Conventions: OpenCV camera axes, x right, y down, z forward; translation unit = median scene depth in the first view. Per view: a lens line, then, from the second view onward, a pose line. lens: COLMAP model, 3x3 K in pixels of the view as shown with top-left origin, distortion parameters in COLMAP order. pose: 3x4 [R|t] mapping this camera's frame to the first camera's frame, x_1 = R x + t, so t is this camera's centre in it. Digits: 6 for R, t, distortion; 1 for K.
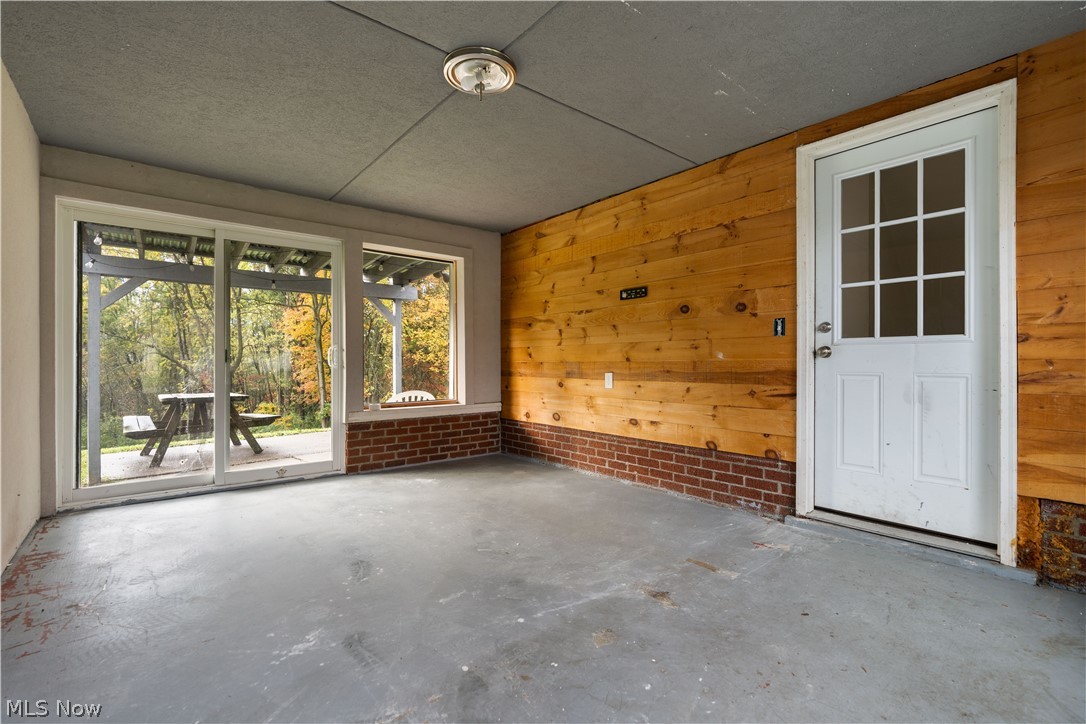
lens RADIAL K [[485.4, 0, 542.4], [0, 485.4, 360.1], [0, 0, 1]] dist [-0.004031, -0.000297]
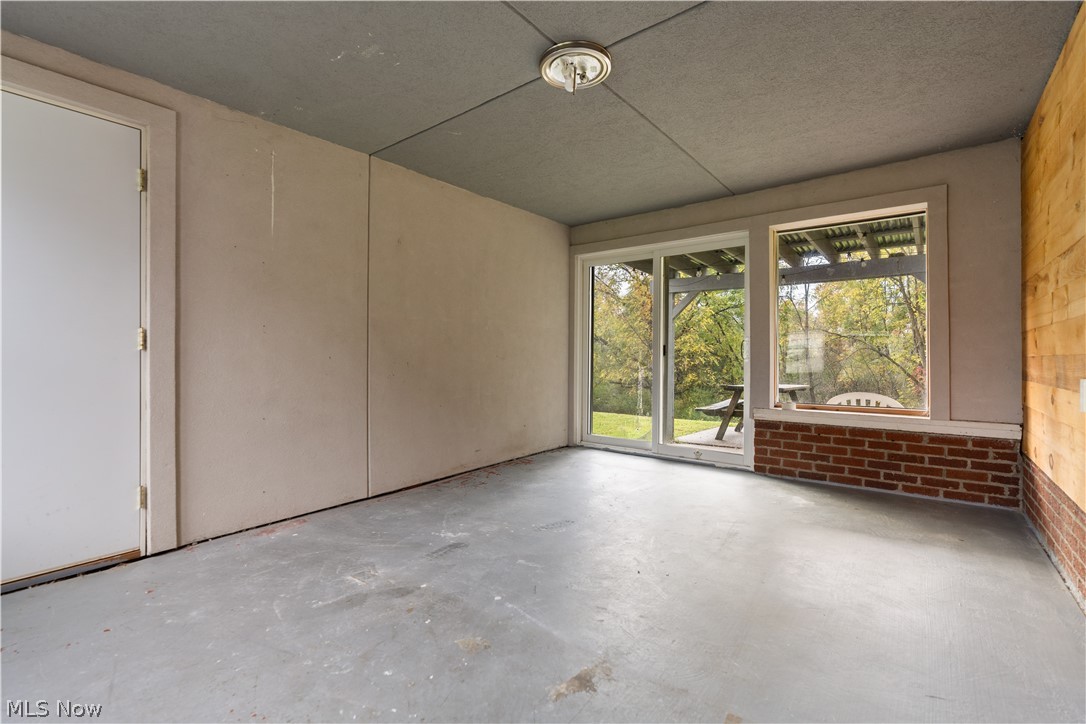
lens RADIAL K [[485.4, 0, 542.4], [0, 485.4, 360.1], [0, 0, 1]] dist [-0.004031, -0.000297]
pose [[0.213960, 0.009985, -0.976791, 0.445783], [0.002131, 0.999941, 0.010688, 0.001059], [0.976840, -0.004368, 0.213926, 0.383301]]
